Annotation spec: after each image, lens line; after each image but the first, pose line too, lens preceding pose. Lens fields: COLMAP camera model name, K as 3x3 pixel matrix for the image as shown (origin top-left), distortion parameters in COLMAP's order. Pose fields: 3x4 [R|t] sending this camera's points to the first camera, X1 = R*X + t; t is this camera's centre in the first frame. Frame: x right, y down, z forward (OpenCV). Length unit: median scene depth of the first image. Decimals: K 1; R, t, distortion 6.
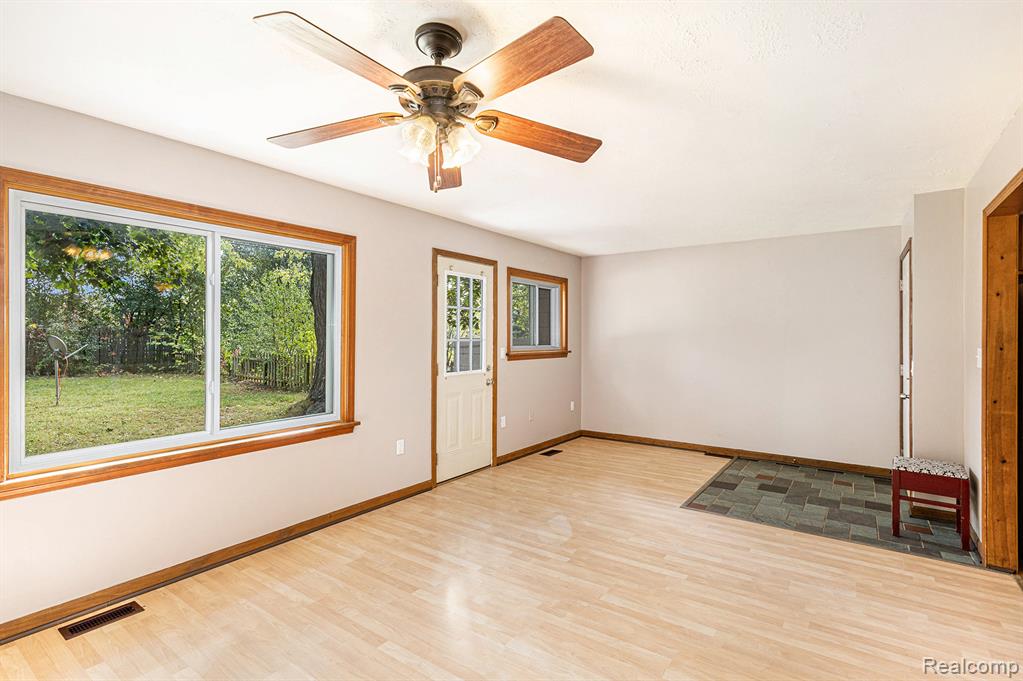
lens RADIAL K [[497.6, 0, 502.6], [0, 497.6, 335.2], [0, 0, 1]] dist [0.014111, -0.000548]
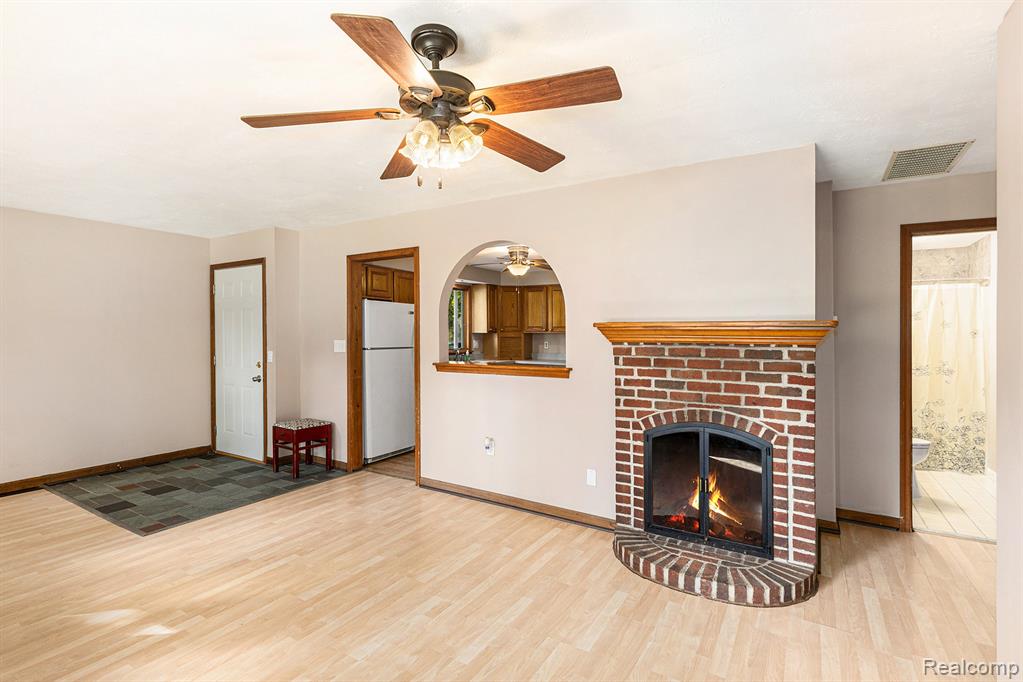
lens RADIAL K [[486.1, 0, 517.3], [0, 486.1, 336.8], [0, 0, 1]] dist [0.008290, 0.000084]
pose [[-0.083725, -0.007683, 0.996459, -0.564029], [-0.006824, 0.999951, 0.007137, -0.008296], [-0.996466, -0.006202, -0.083773, 0.458806]]
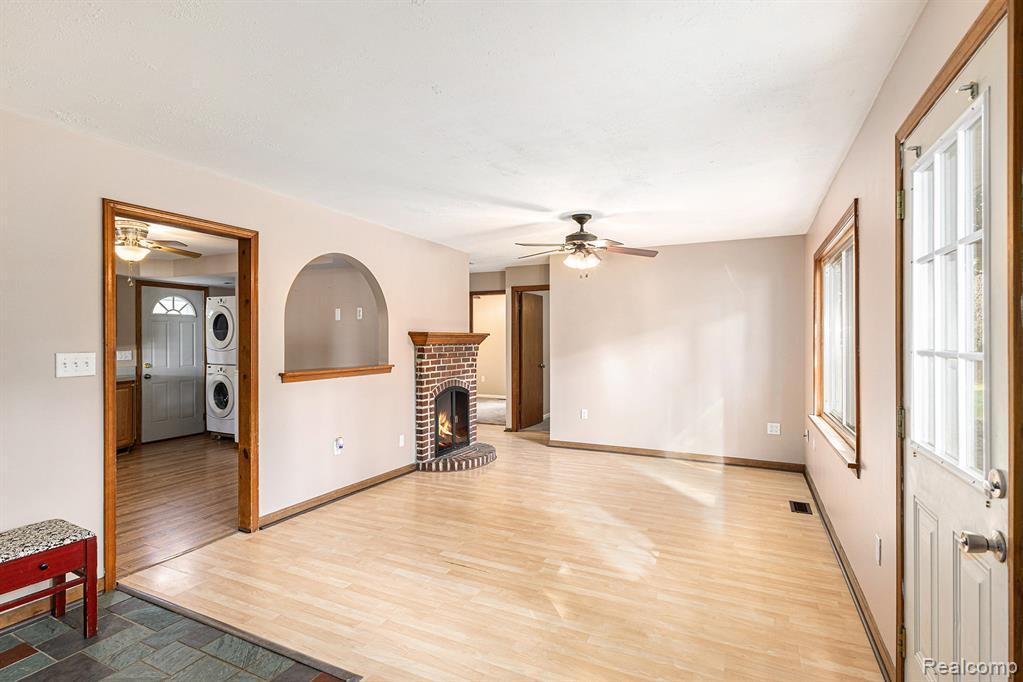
lens RADIAL K [[496.0, 0, 511.5], [0, 496.0, 341.0], [0, 0, 1]] dist [0.005613, -0.000057]
pose [[-0.983067, 0.001894, -0.183238, 0.315434], [0.002050, 0.999998, -0.000660, -0.001820], [0.183236, -0.001024, -0.983068, 1.628058]]
